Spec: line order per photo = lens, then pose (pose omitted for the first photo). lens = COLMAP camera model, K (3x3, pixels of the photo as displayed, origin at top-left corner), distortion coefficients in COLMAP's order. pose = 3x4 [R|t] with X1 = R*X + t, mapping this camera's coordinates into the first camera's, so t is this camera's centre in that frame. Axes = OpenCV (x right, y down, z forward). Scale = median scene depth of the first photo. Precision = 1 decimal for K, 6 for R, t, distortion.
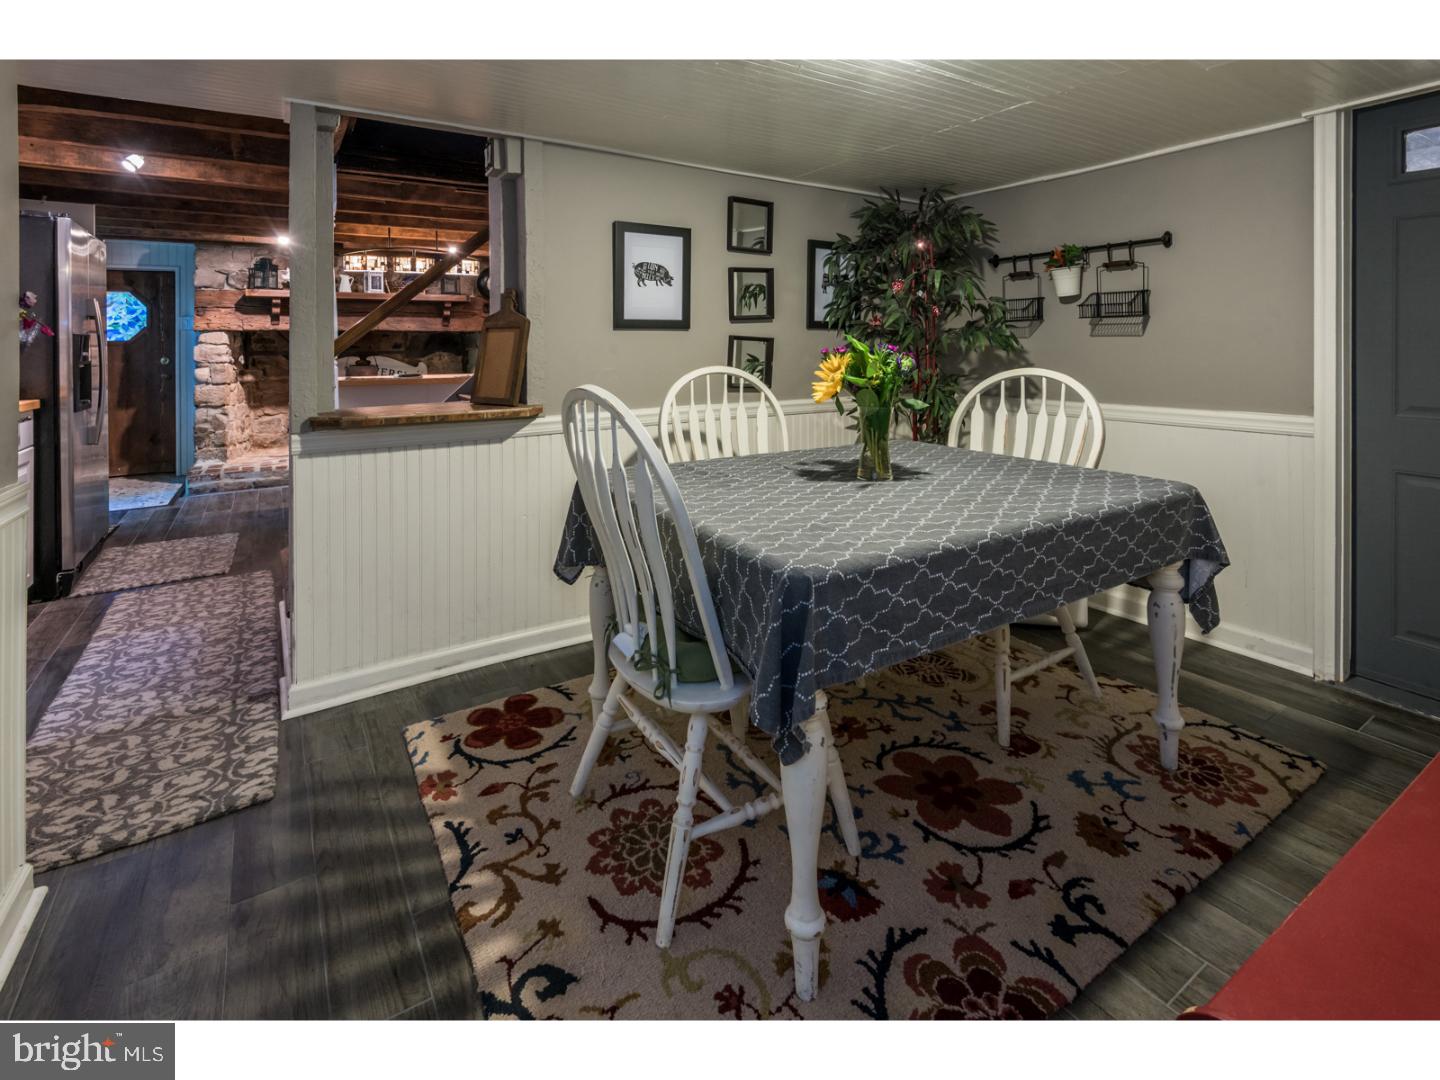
lens RADIAL K [[670.9, 0, 697.9], [0, 670.9, 363.2], [0, 0, 1]] dist [0.000891, 0.000335]
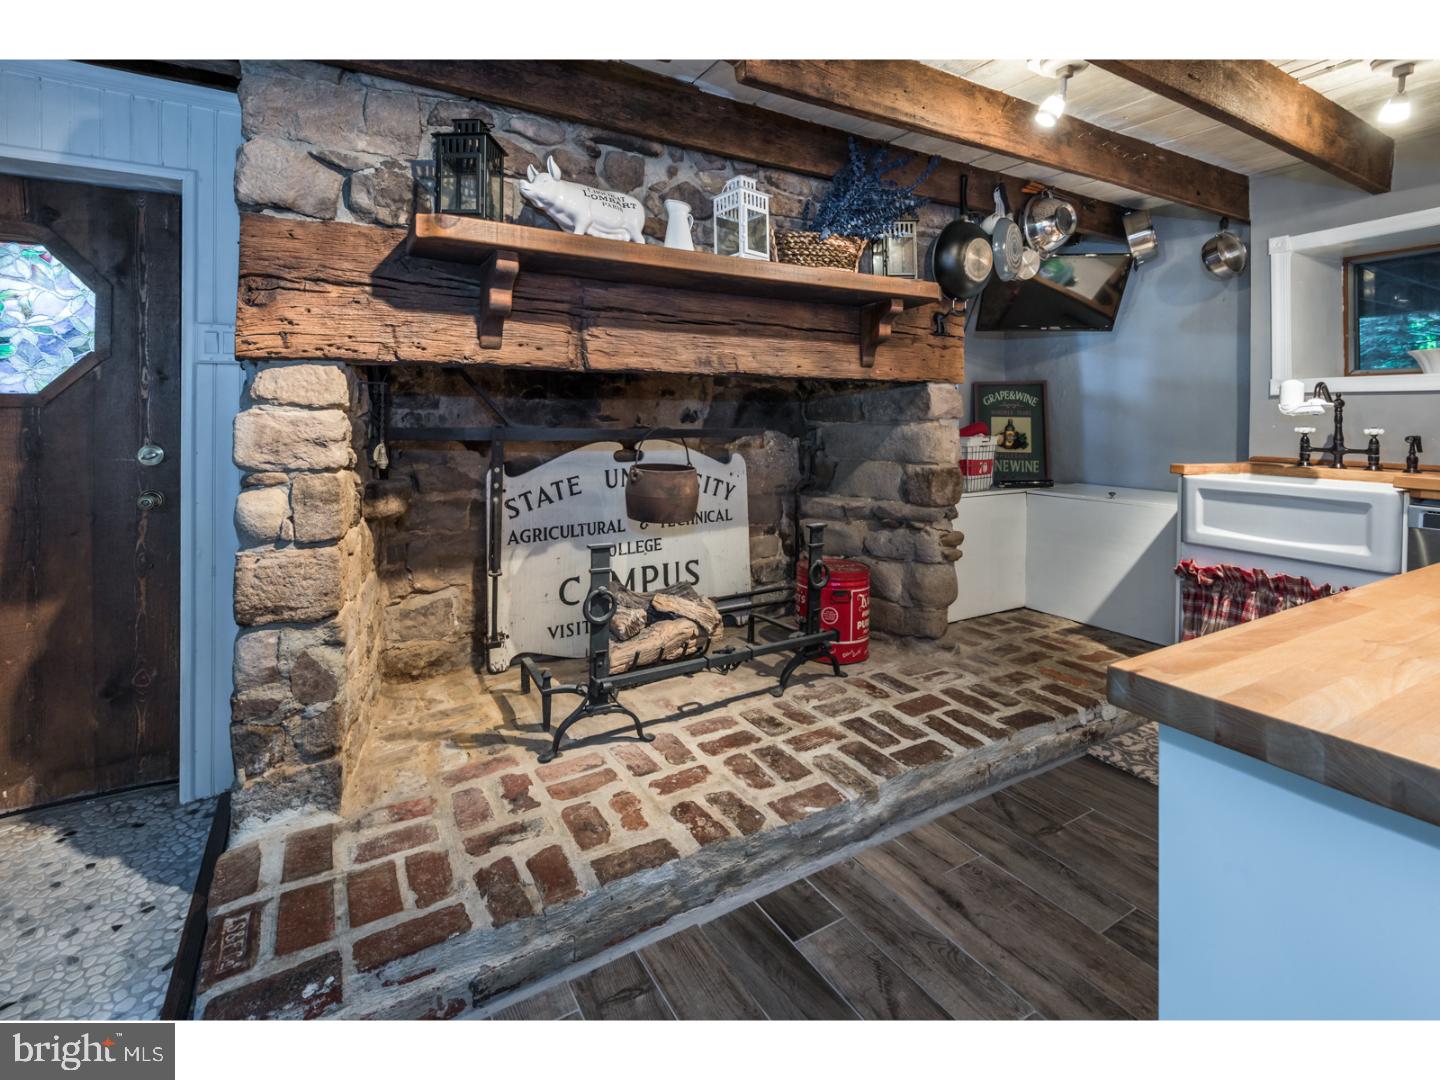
lens RADIAL K [[674.9, 0, 711.5], [0, 674.9, 436.8], [0, 0, 1]] dist [0.001949, 0.000359]
pose [[0.999419, 0.009604, -0.032717, -0.527632], [-0.009514, 0.999950, 0.002919, -0.017598], [0.032743, -0.002606, 0.999460, 0.704252]]
